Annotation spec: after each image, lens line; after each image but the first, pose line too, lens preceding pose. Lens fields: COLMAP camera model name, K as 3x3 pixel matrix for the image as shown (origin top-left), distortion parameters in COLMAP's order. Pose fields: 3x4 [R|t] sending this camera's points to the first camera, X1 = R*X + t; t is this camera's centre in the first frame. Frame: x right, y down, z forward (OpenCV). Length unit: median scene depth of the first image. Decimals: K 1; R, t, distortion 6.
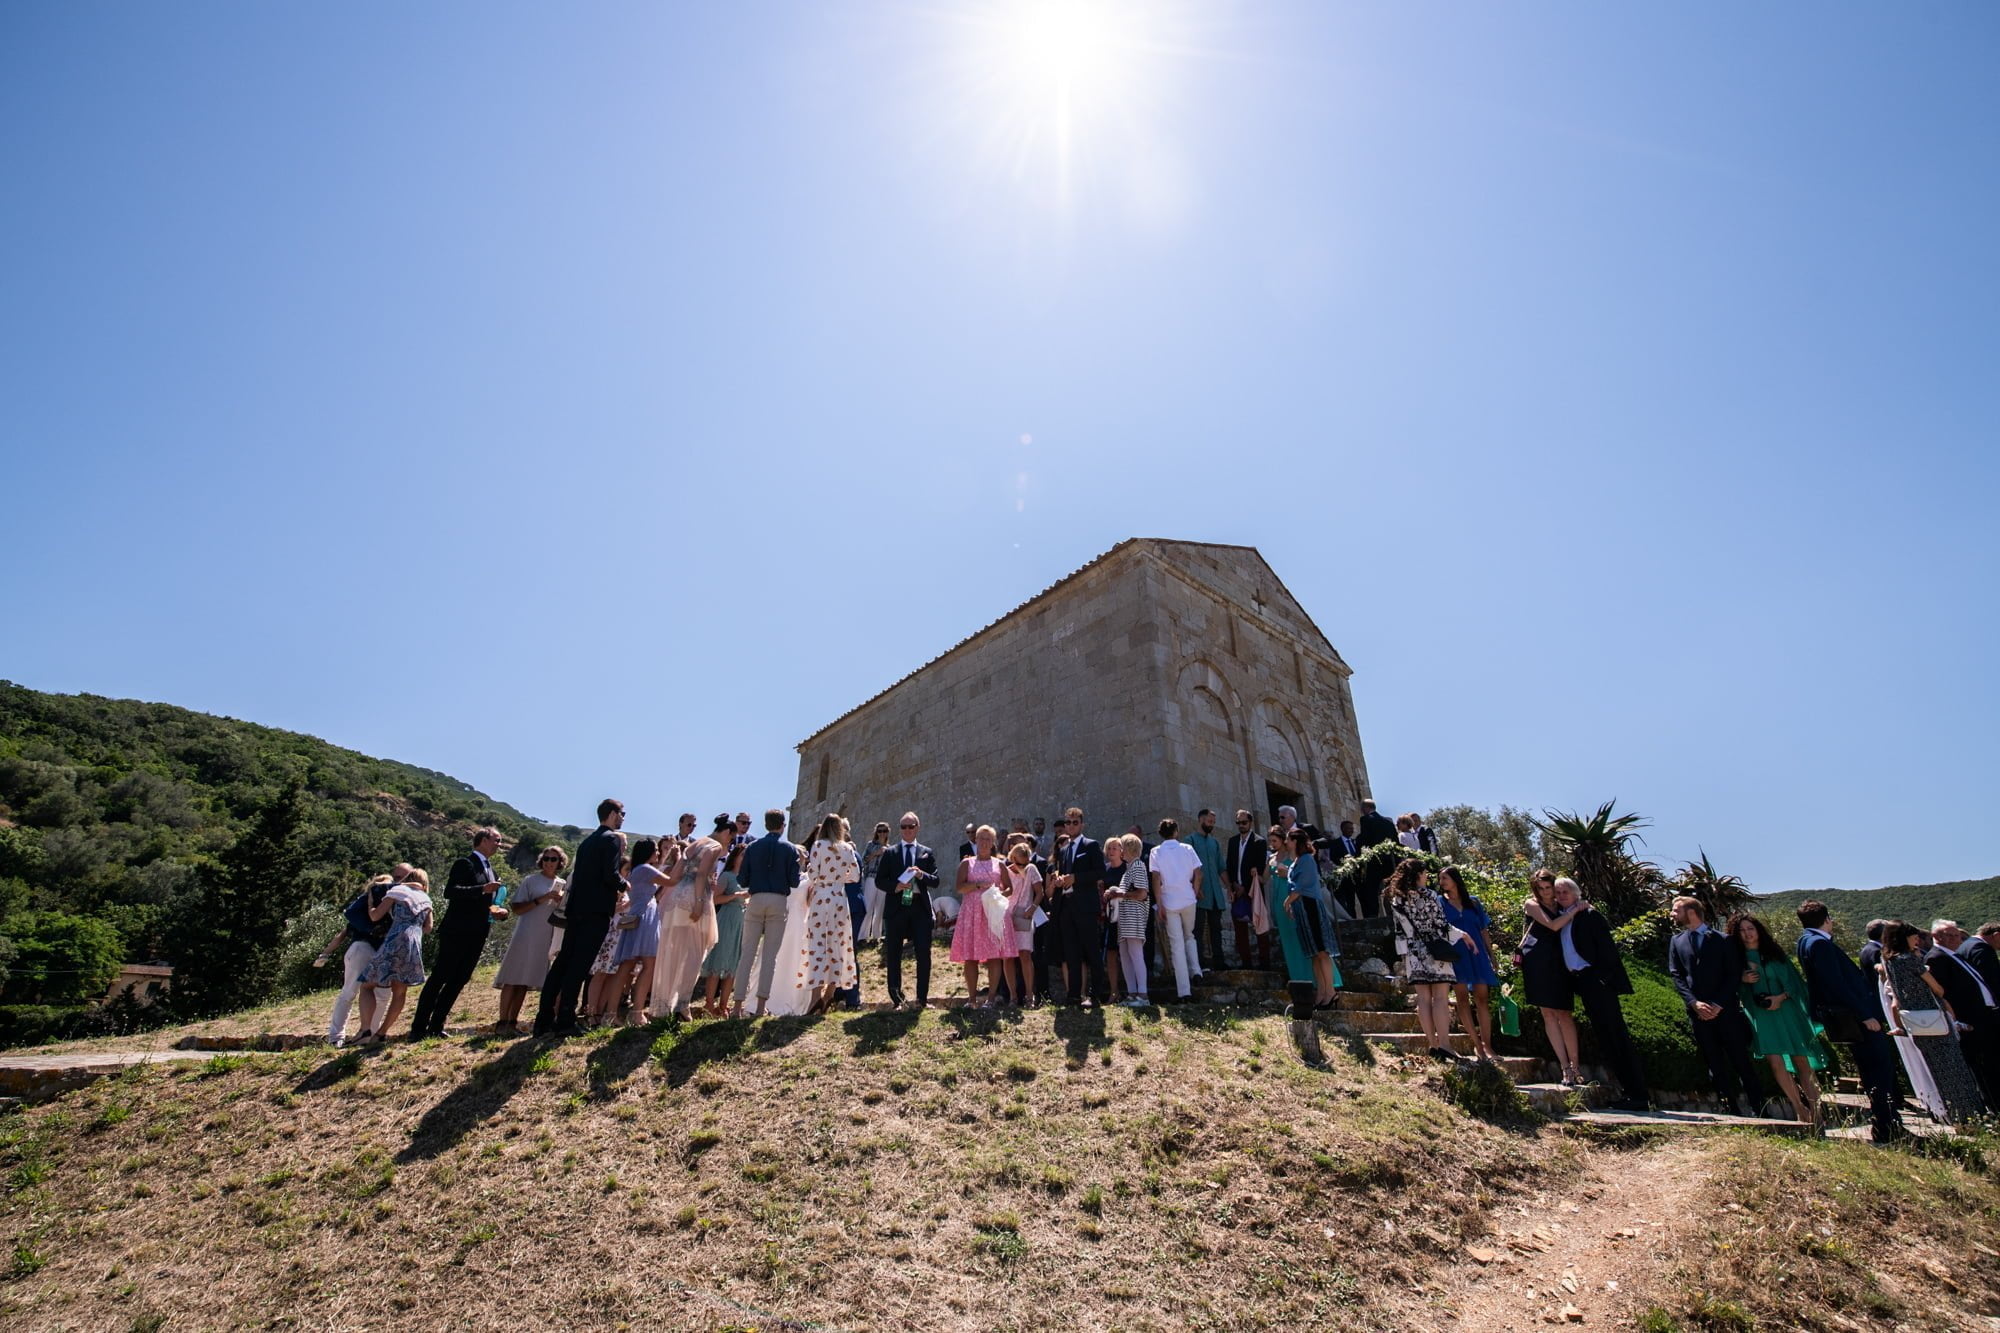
lens RADIAL K [[804.0, 0, 999.9], [0, 804.0, 660.3], [0, 0, 1]] dist [-0.013836, -0.004966]
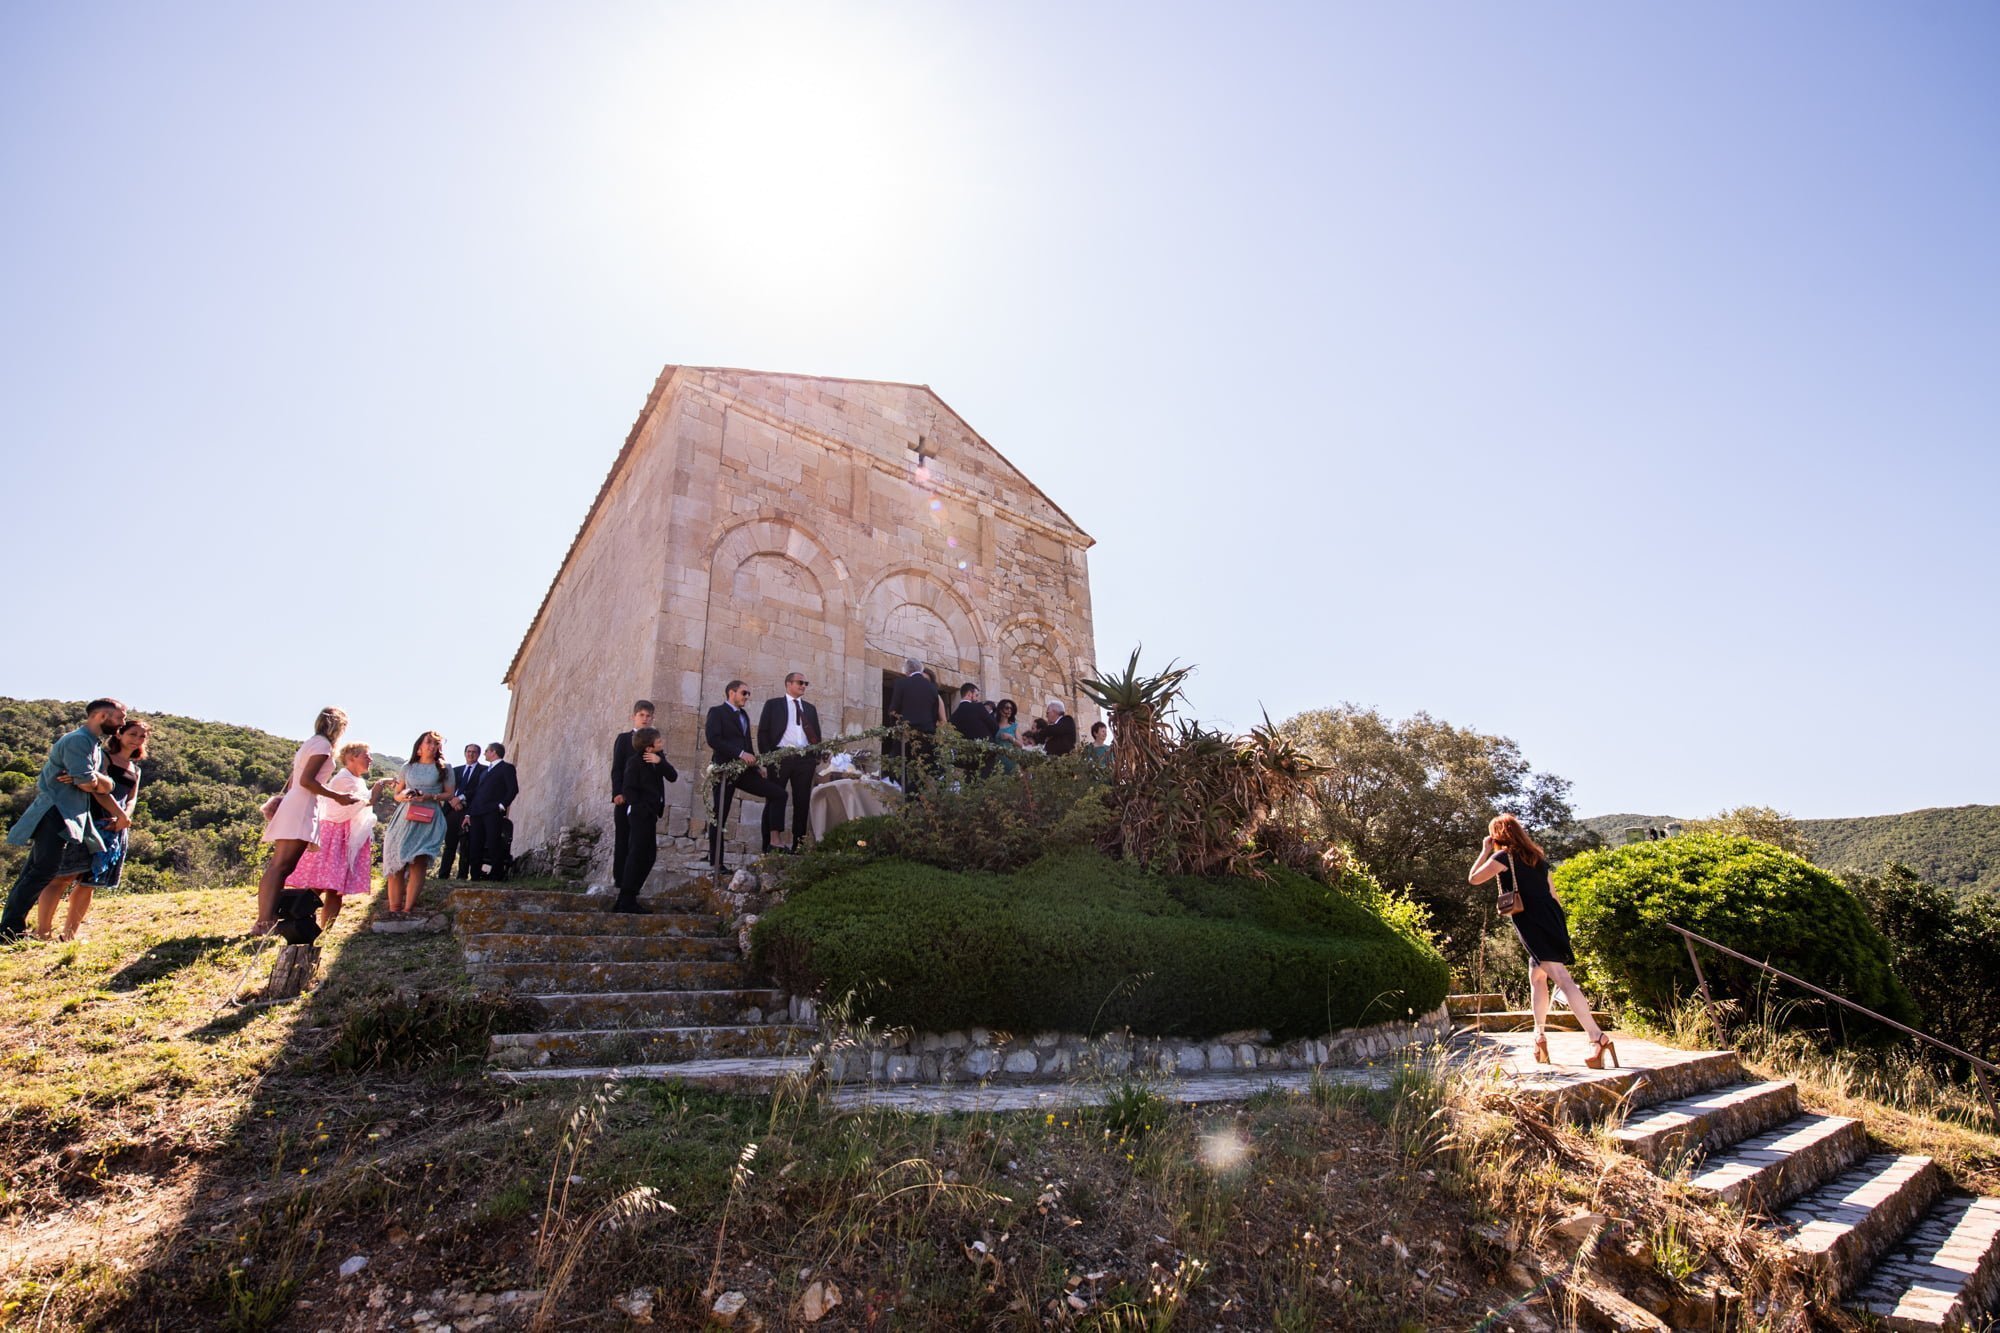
lens RADIAL K [[891.8, 0, 997.0], [0, 891.8, 660.8], [0, 0, 1]] dist [-0.001651, -0.007928]
pose [[0.997846, -0.057980, -0.030684, 0.422769], [0.059836, 0.996188, 0.063475, 0.082382], [0.026887, -0.065174, 0.997512, 0.116396]]
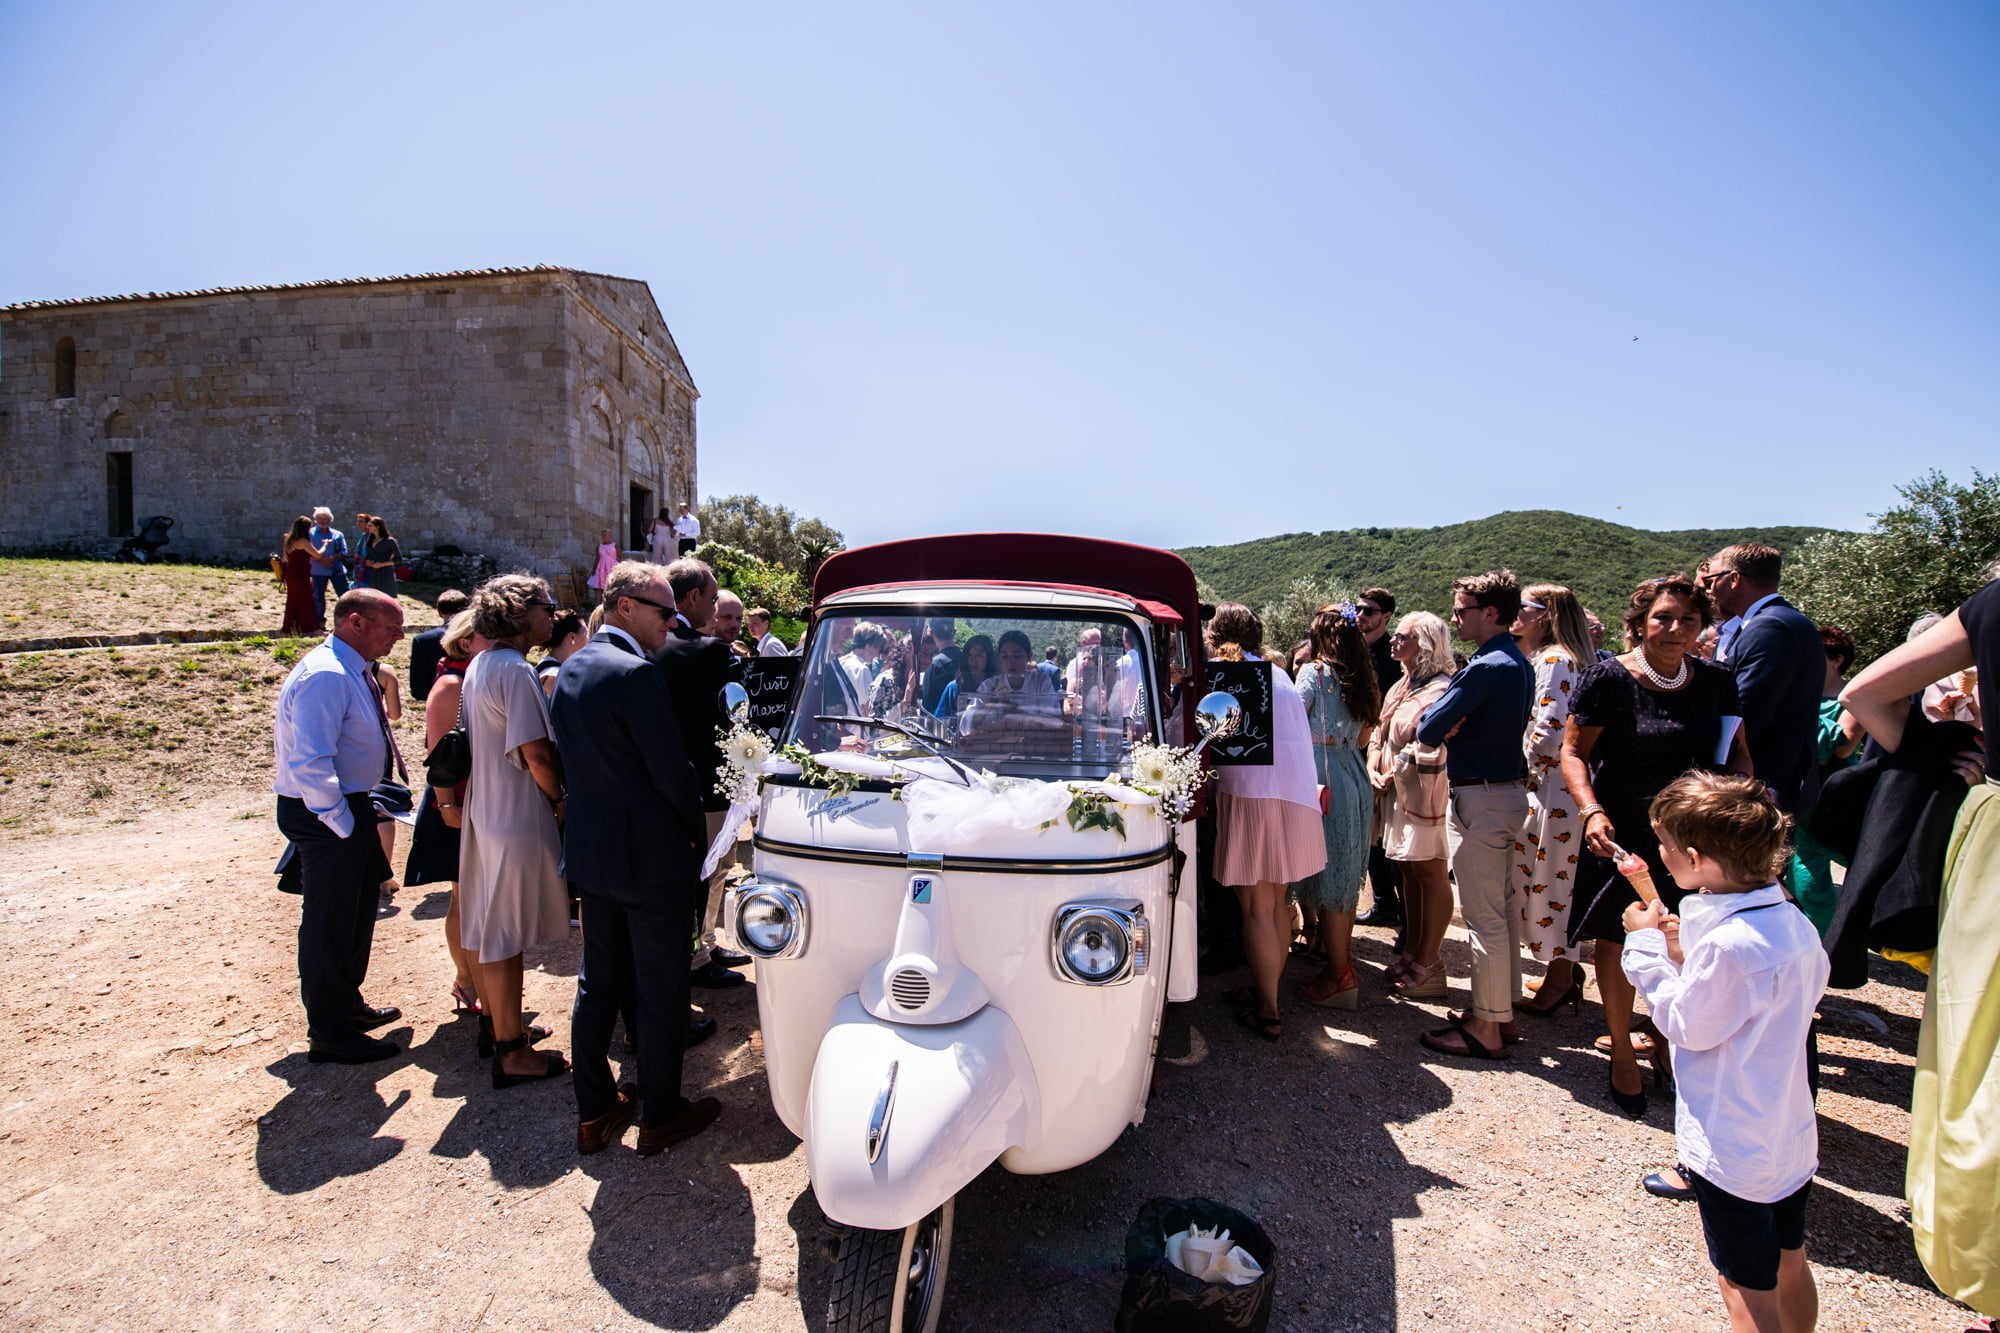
lens RADIAL K [[804.0, 0, 999.9], [0, 804.0, 660.3], [0, 0, 1]] dist [-0.013836, -0.004966]
pose [[0.671449, -0.016244, 0.740873, -0.237783], [-0.308067, 0.903157, 0.299001, -0.159030], [-0.673981, -0.429002, 0.601420, -0.343496]]
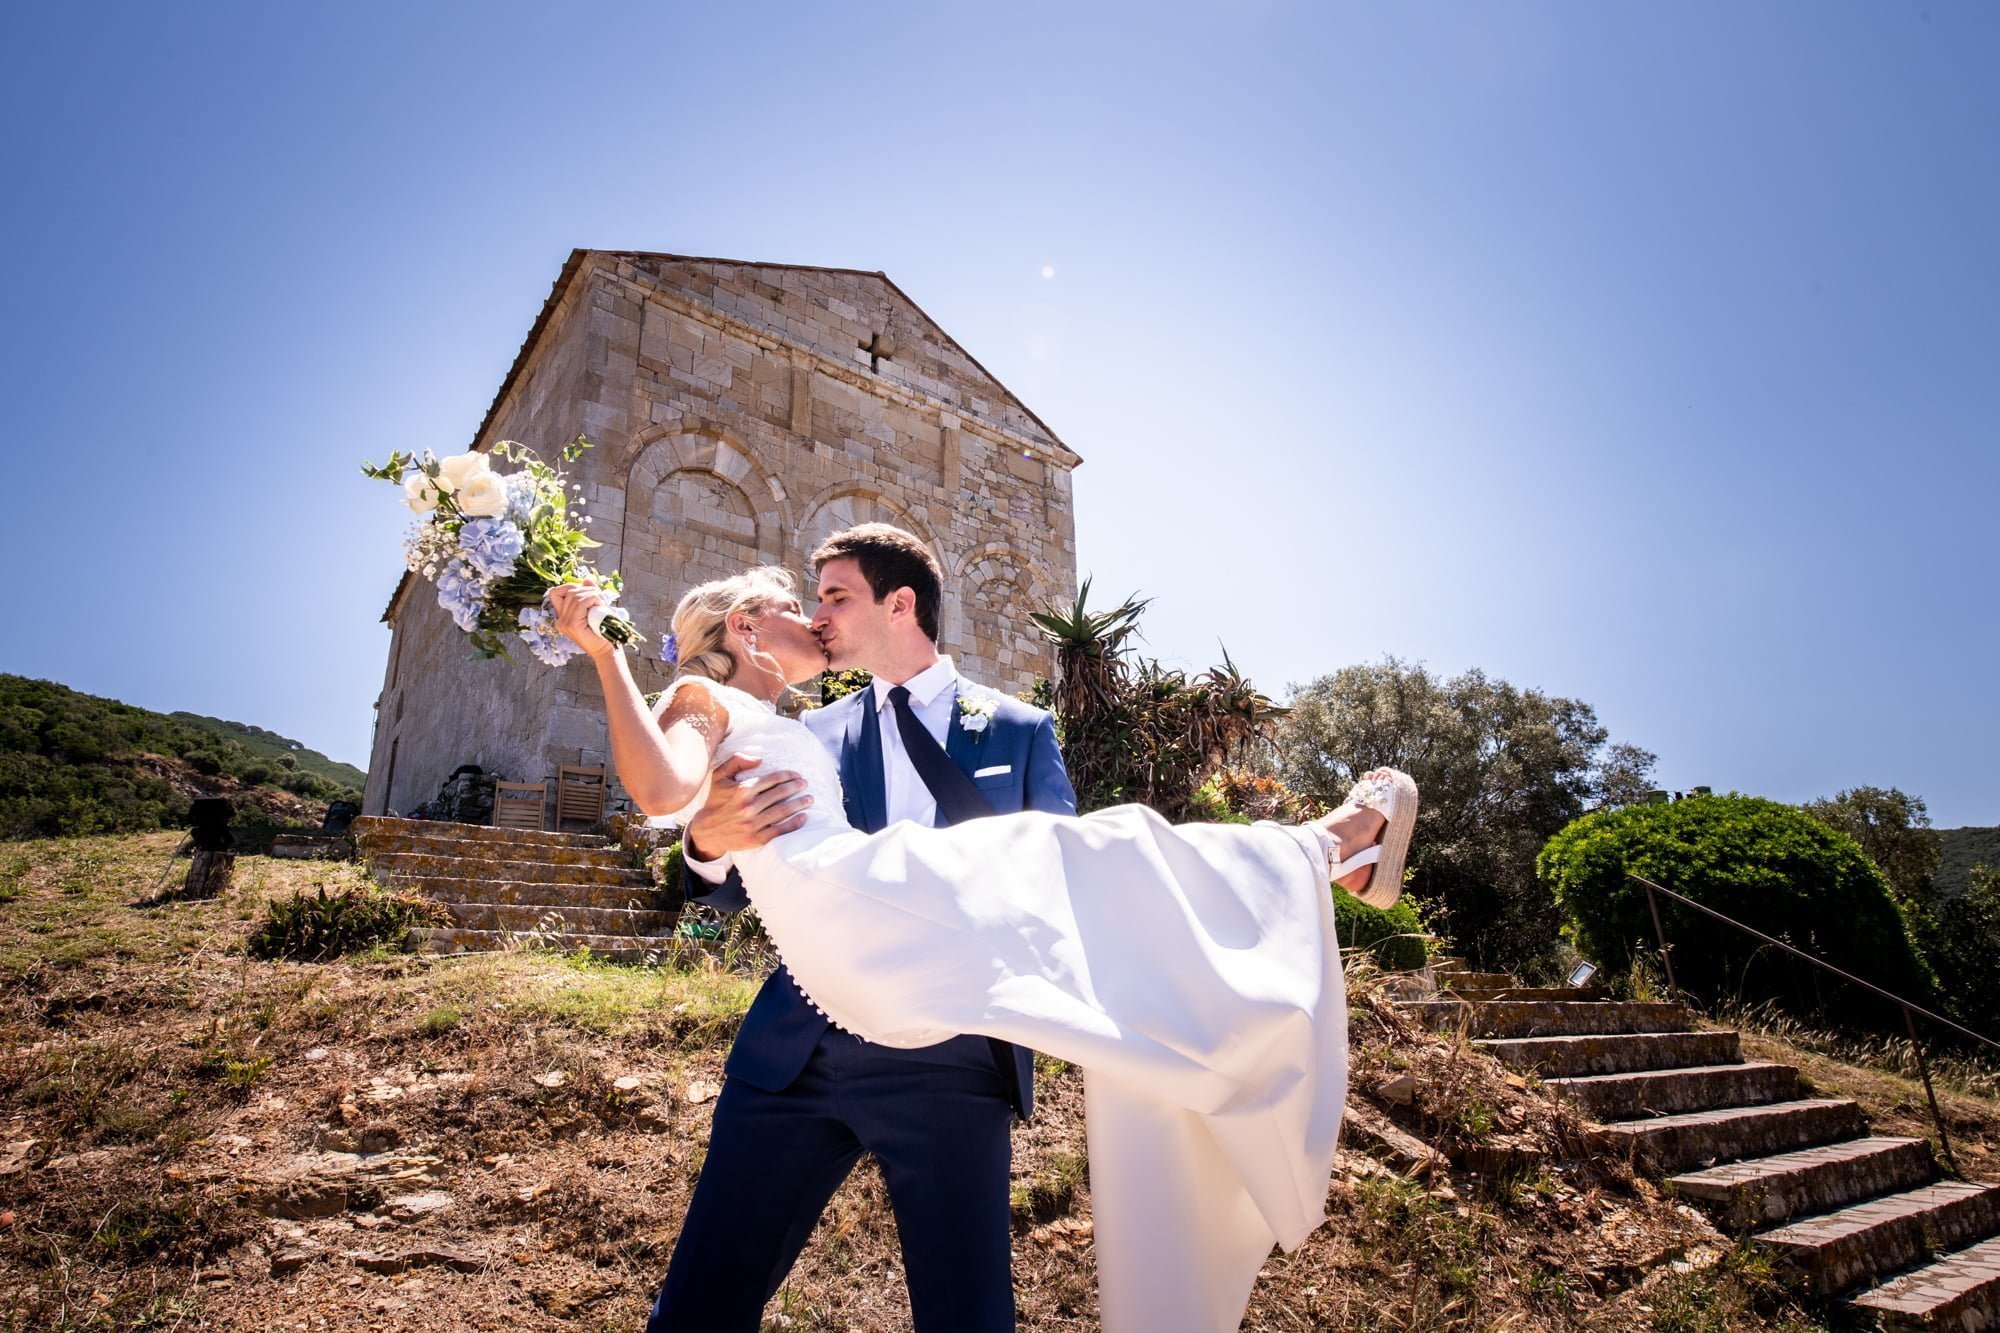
lens RADIAL K [[1136.1, 0, 1000.7], [0, 1136.1, 666.8], [0, 0, 1]] dist [-0.002262, -0.001021]
pose [[0.998542, -0.043058, -0.032557, 0.460198], [0.046476, 0.992530, 0.112801, 0.088914], [0.027457, -0.114149, 0.993084, 0.025072]]
